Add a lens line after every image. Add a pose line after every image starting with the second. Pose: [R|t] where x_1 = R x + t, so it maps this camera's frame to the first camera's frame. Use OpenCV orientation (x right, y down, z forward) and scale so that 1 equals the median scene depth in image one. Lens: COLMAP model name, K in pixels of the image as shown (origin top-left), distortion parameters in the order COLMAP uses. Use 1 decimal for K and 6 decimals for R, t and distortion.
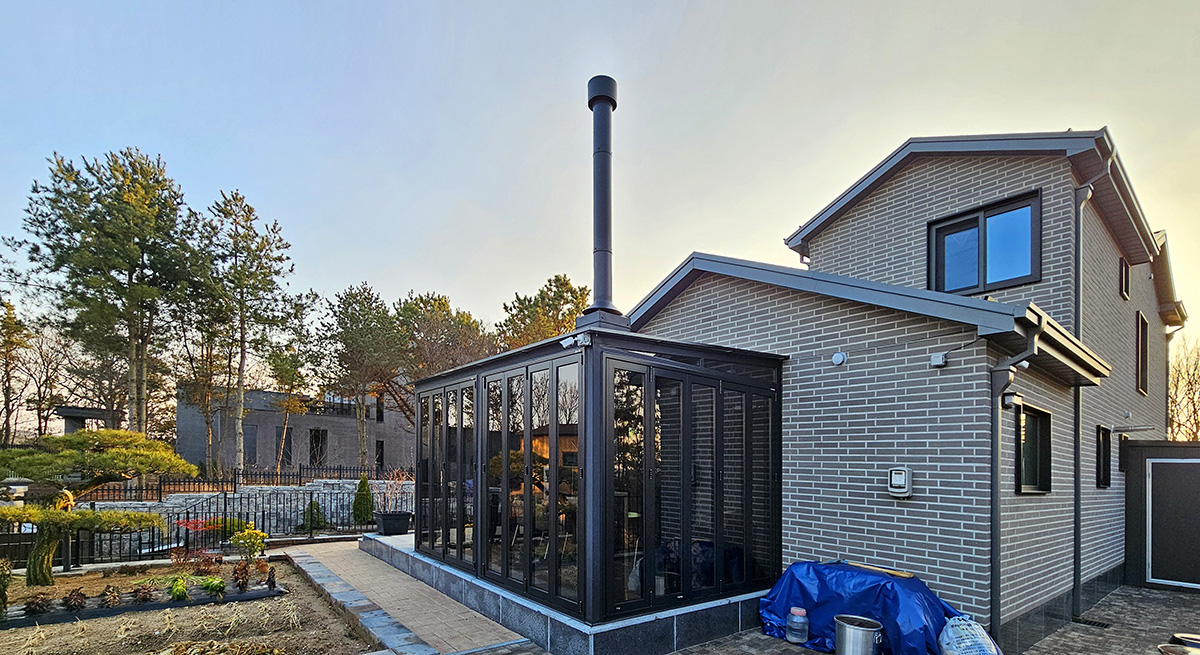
lens RADIAL K [[575.3, 0, 599.6], [0, 575.3, 289.8], [0, 0, 1]] dist [0.000349, 0.000159]
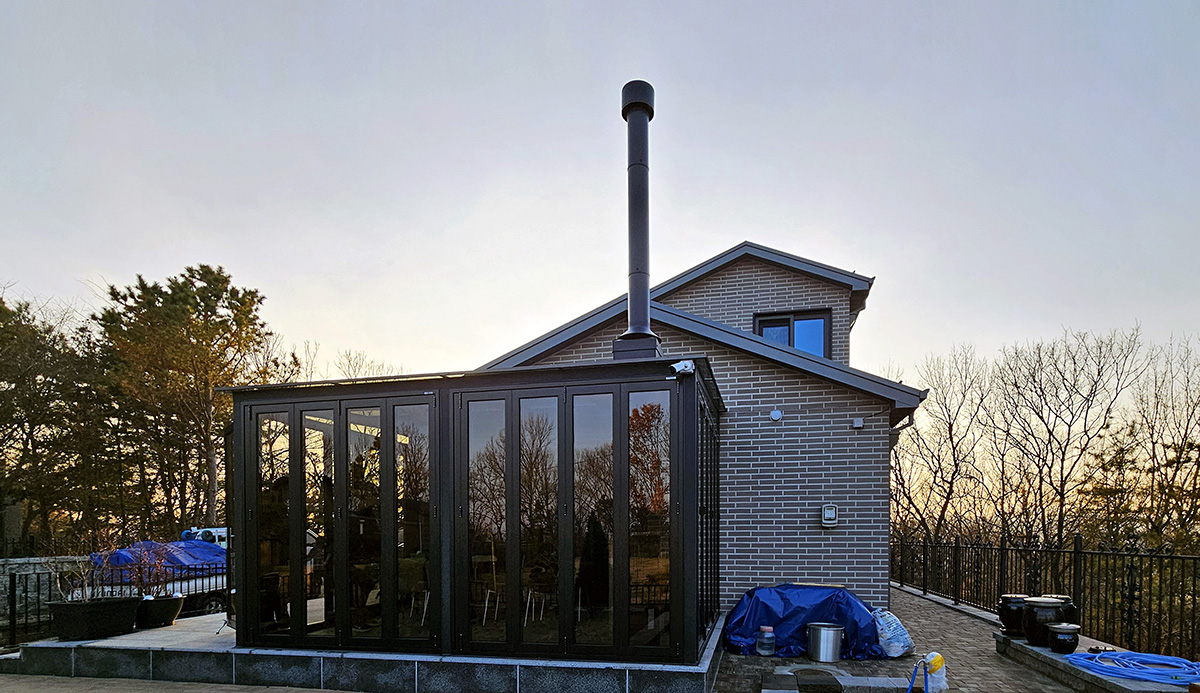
lens RADIAL K [[645.7, 0, 600.0], [0, 645.7, 346.5], [0, 0, 1]] dist [-0.004149, -0.000182]
pose [[0.723058, 0.174735, 0.668322, -0.647324], [-0.175068, 0.982246, -0.067406, 0.114367], [-0.668235, -0.068263, 0.740812, 0.232172]]
